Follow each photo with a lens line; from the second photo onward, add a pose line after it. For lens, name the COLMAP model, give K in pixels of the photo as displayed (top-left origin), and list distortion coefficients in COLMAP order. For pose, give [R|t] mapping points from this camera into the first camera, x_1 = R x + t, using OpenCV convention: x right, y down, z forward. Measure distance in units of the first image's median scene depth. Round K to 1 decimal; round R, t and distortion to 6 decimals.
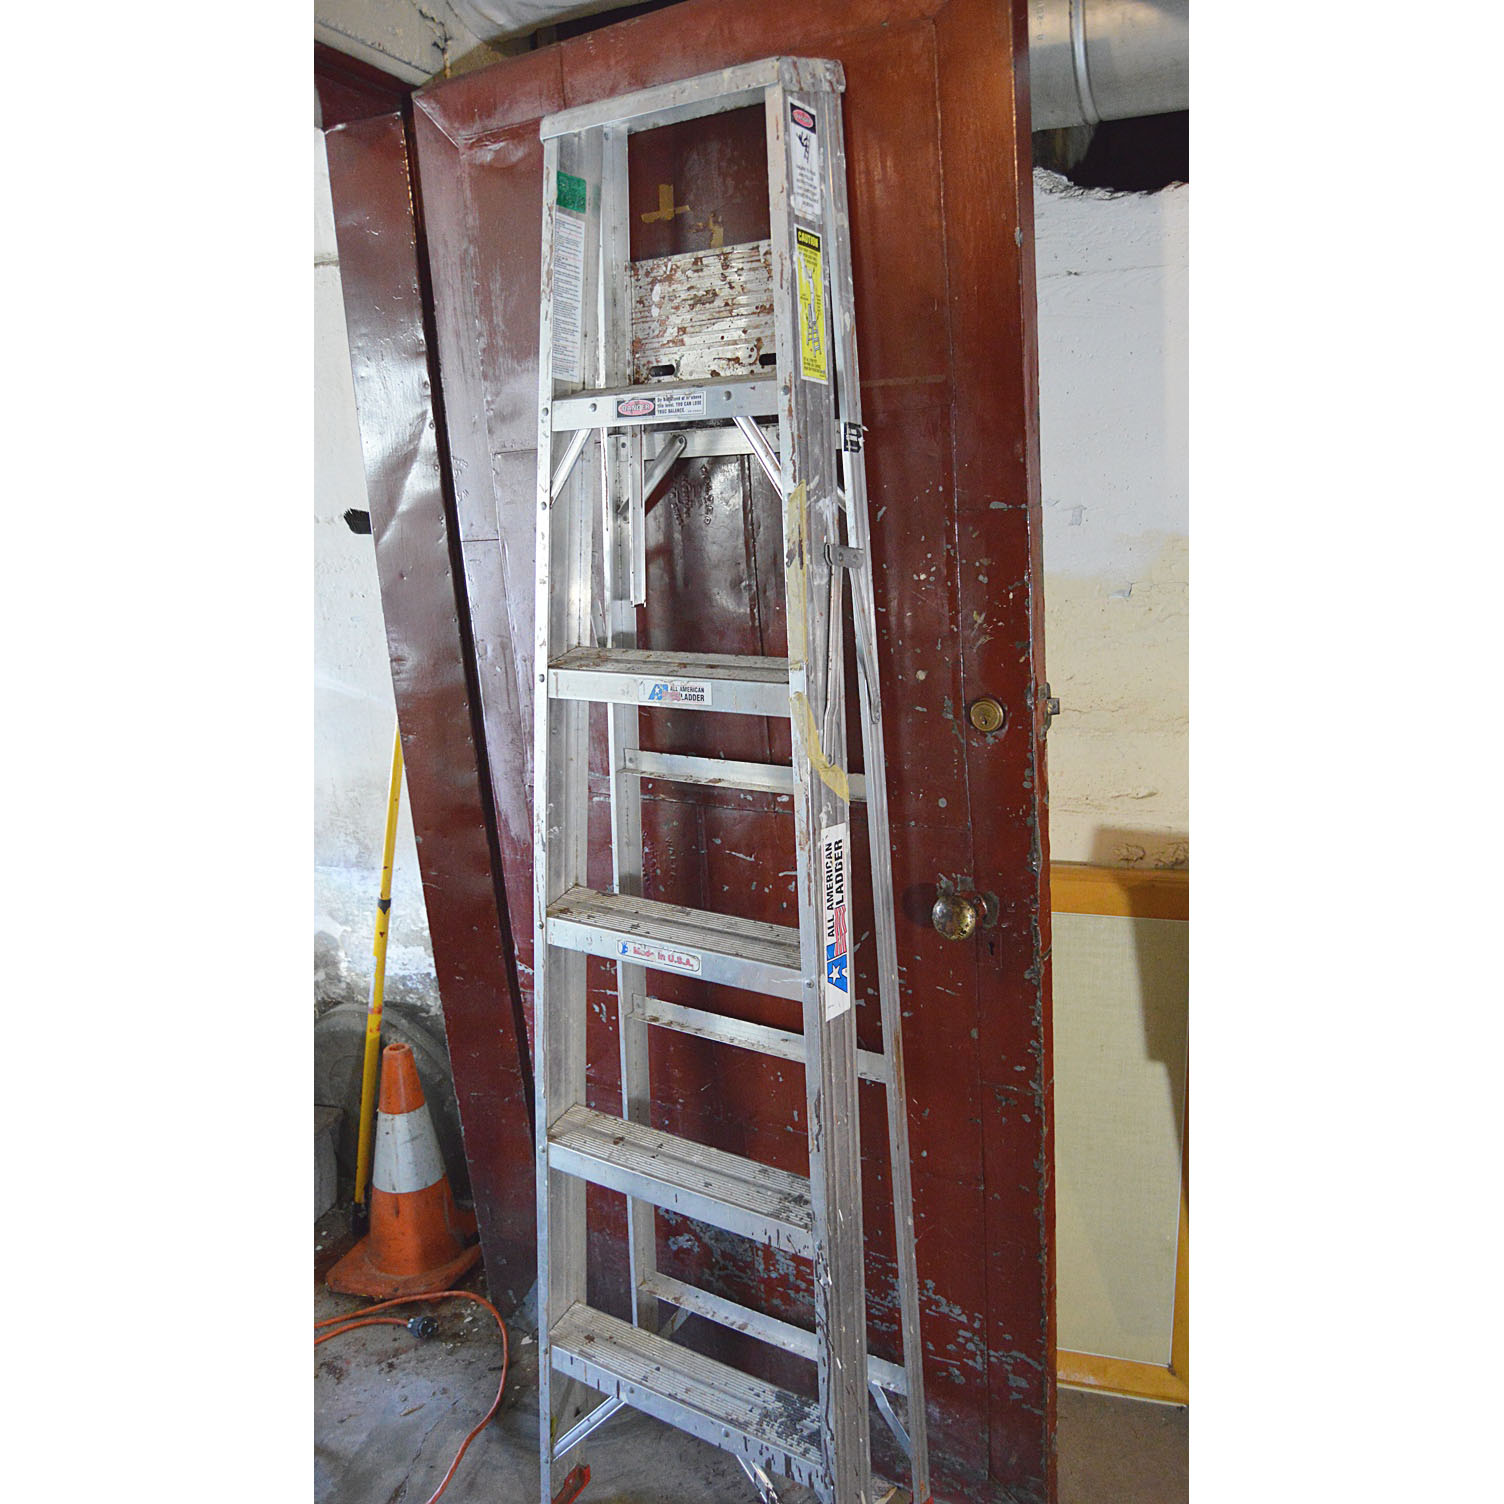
lens RADIAL K [[1164.8, 0, 752.0], [0, 1164.8, 752.0], [0, 0, 1]] dist [-0.084415, 0.003884]
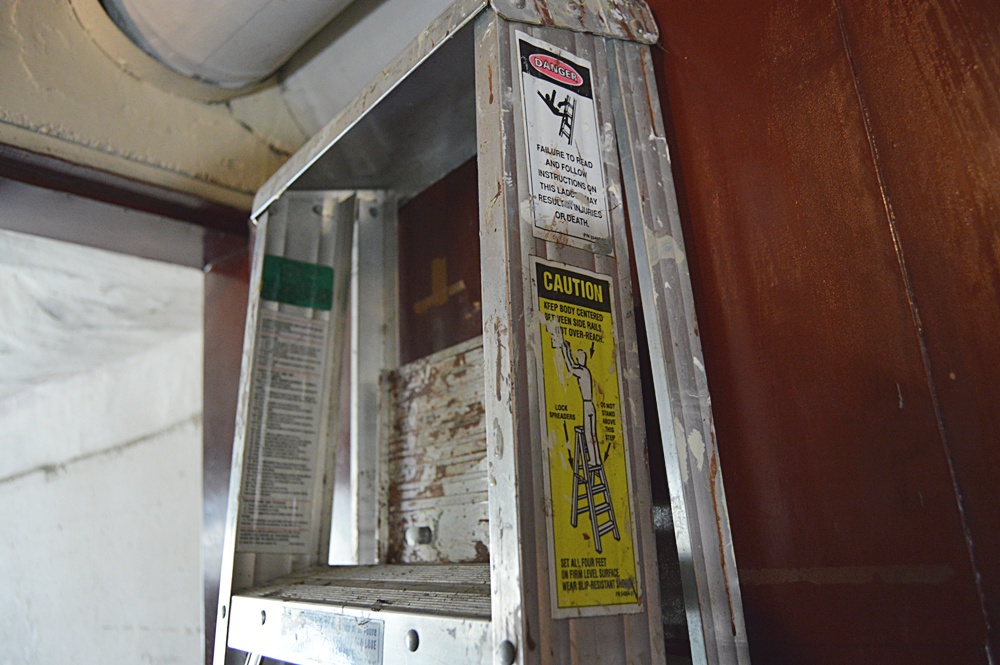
lens RADIAL K [[767.3, 0, 499.4], [0, 767.3, 376.7], [0, 0, 1]] dist [-0.109358, 0.002545]
pose [[0.943381, -0.094648, -0.317922, 0.107855], [-0.035956, 0.923604, -0.381658, -0.283601], [0.329757, 0.371480, 0.867907, 0.703375]]
